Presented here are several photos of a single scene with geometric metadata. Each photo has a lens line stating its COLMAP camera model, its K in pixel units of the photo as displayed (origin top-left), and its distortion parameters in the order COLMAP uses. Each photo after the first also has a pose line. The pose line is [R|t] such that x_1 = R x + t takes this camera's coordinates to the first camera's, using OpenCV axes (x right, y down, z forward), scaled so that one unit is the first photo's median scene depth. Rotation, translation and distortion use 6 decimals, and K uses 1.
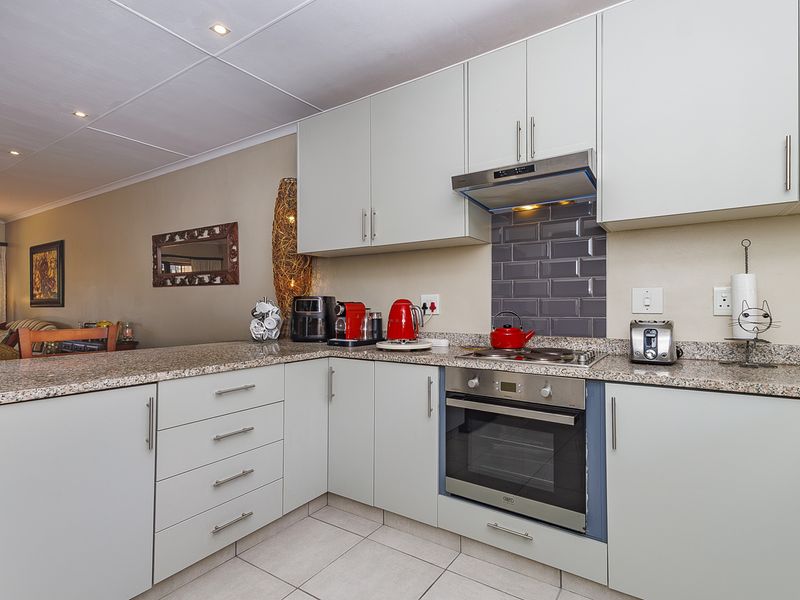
lens RADIAL K [[428.5, 0, 376.6], [0, 428.5, 302.6], [0, 0, 1]] dist [0.002772, 0.000501]
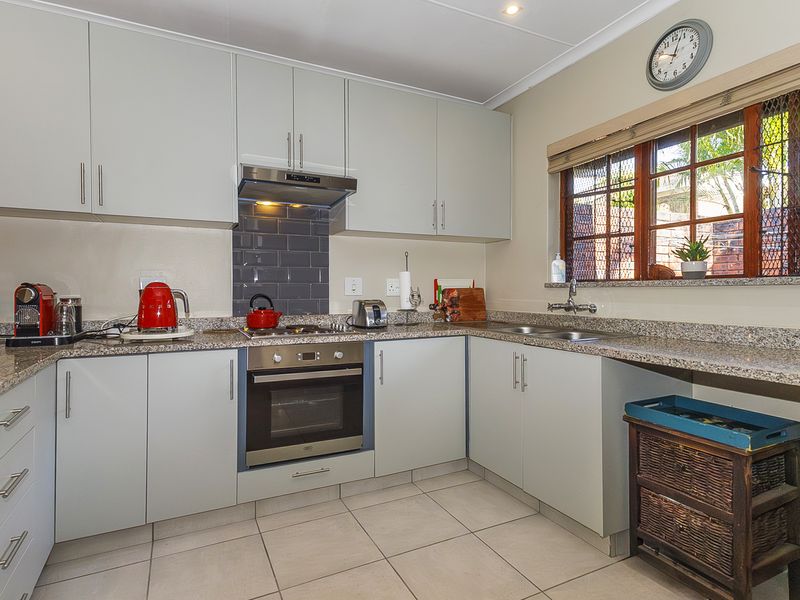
lens RADIAL K [[440.1, 0, 418.4], [0, 440.1, 293.9], [0, 0, 1]] dist [0.000006, 0.000205]
pose [[0.460337, -0.005090, 0.887730, -0.552551], [-0.008348, 0.999915, 0.010062, 0.002742], [-0.887705, -0.012043, 0.460255, 0.121624]]
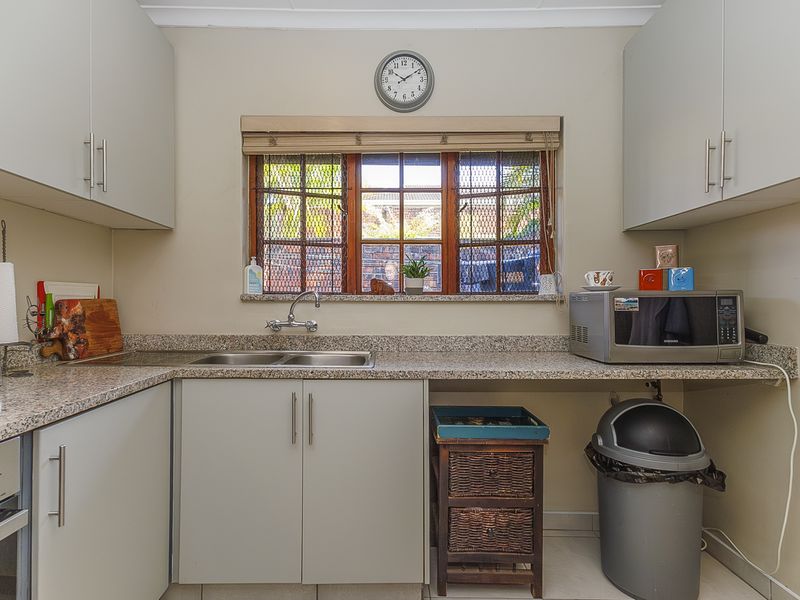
lens RADIAL K [[428.5, 0, 376.6], [0, 428.5, 302.6], [0, 0, 1]] dist [0.002772, 0.000501]
pose [[-0.573135, 0.002118, 0.819458, -0.172442], [-0.012486, 0.999858, -0.011317, 0.006522], [-0.819366, -0.016718, -0.573027, 0.721680]]
